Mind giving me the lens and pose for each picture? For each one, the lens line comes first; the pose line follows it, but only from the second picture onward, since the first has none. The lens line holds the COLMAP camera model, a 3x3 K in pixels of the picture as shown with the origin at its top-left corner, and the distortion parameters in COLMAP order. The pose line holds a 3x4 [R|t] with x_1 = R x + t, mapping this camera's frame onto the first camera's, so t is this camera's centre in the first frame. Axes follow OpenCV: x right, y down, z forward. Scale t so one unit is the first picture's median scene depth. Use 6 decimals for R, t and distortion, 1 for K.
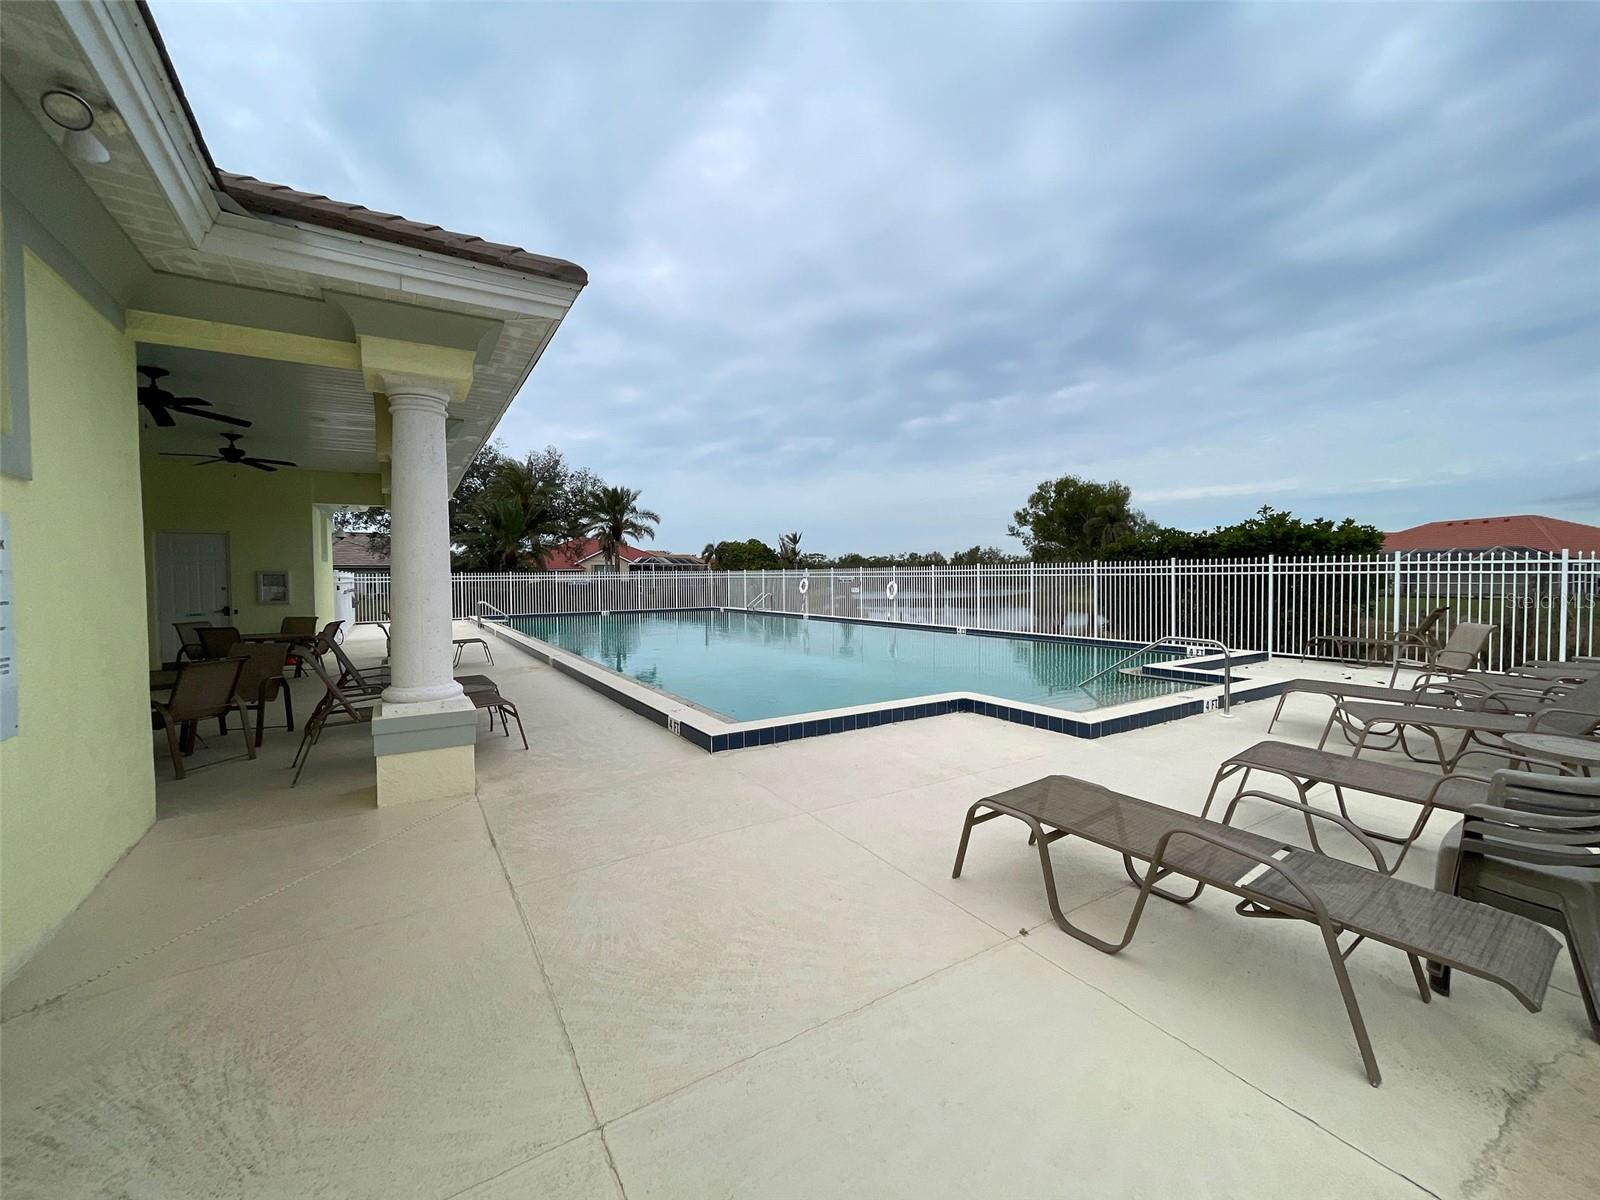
lens RADIAL K [[652.7, 0, 792.1], [0, 652.7, 606.2], [0, 0, 1]] dist [0.008515, -0.000599]
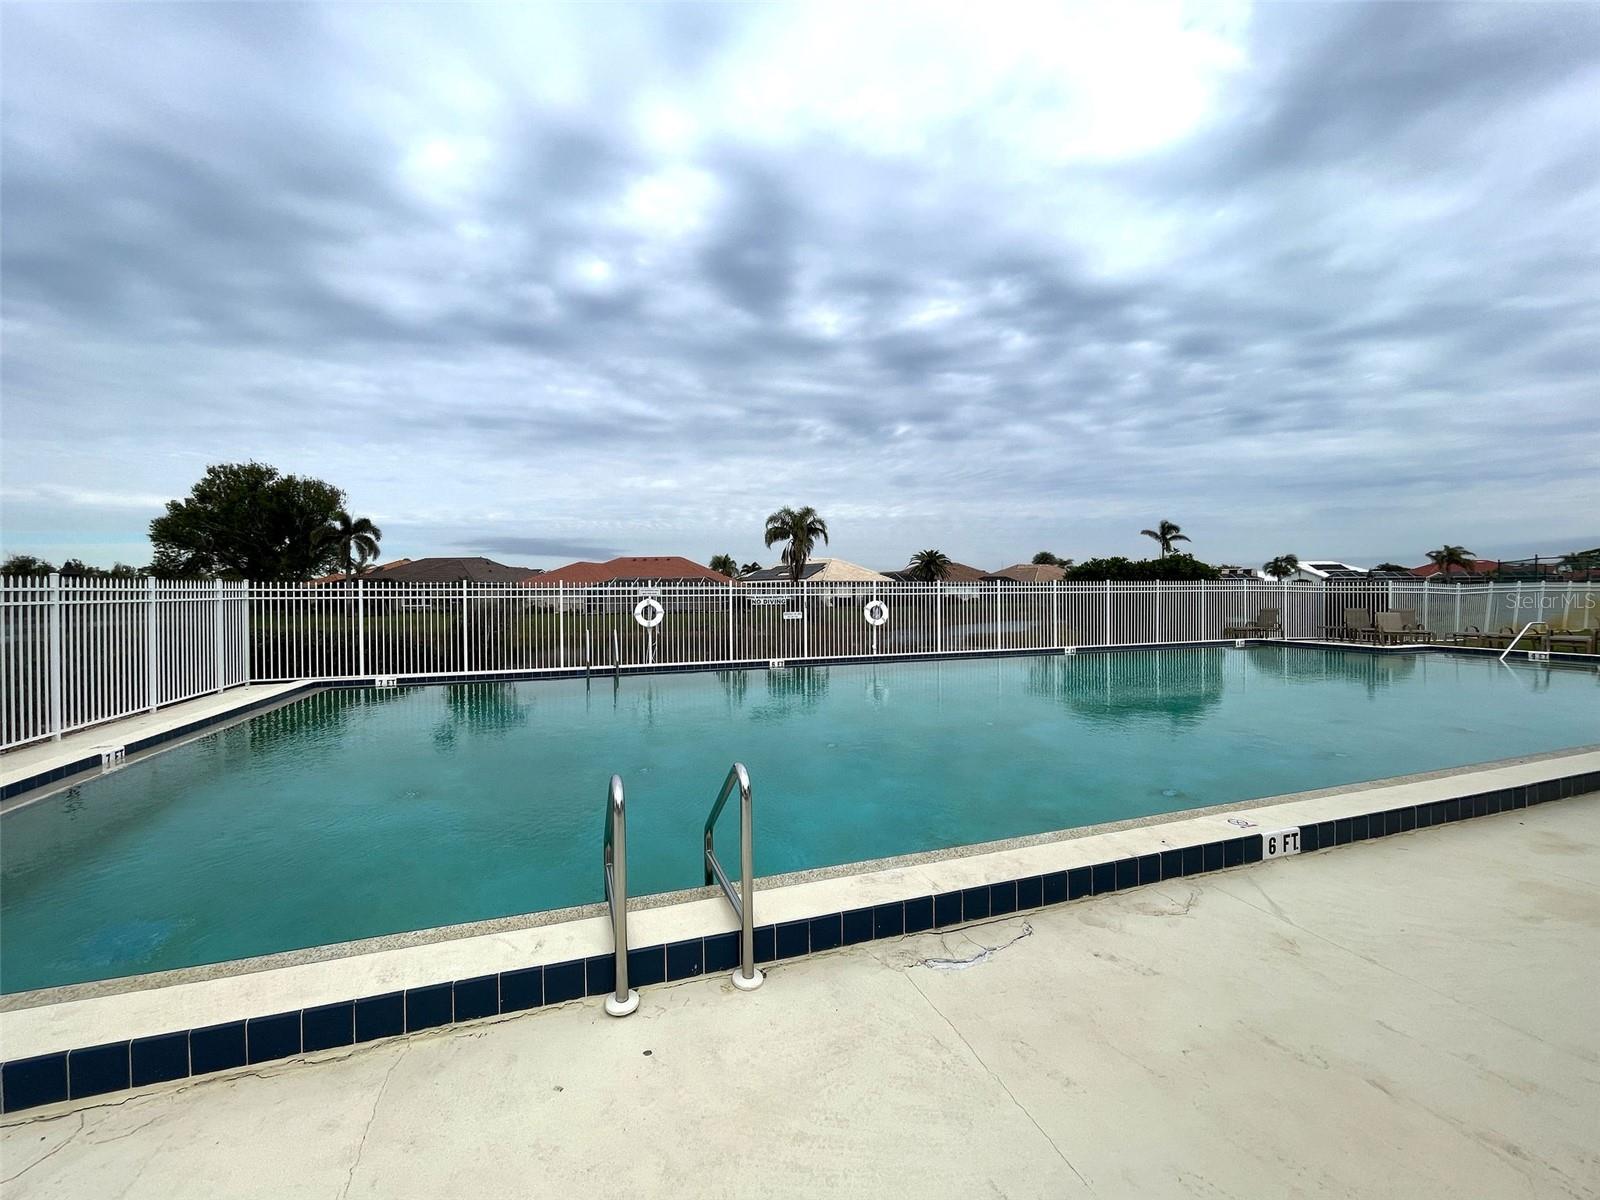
lens RADIAL K [[652.7, 0, 807.0], [0, 652.7, 602.1], [0, 0, 1]] dist [0.008515, -0.000599]
pose [[0.218195, -0.005047, 0.975892, -1.539650], [0.049577, 0.998753, -0.005919, -0.099579], [-0.974645, 0.049674, 0.218173, 2.512094]]
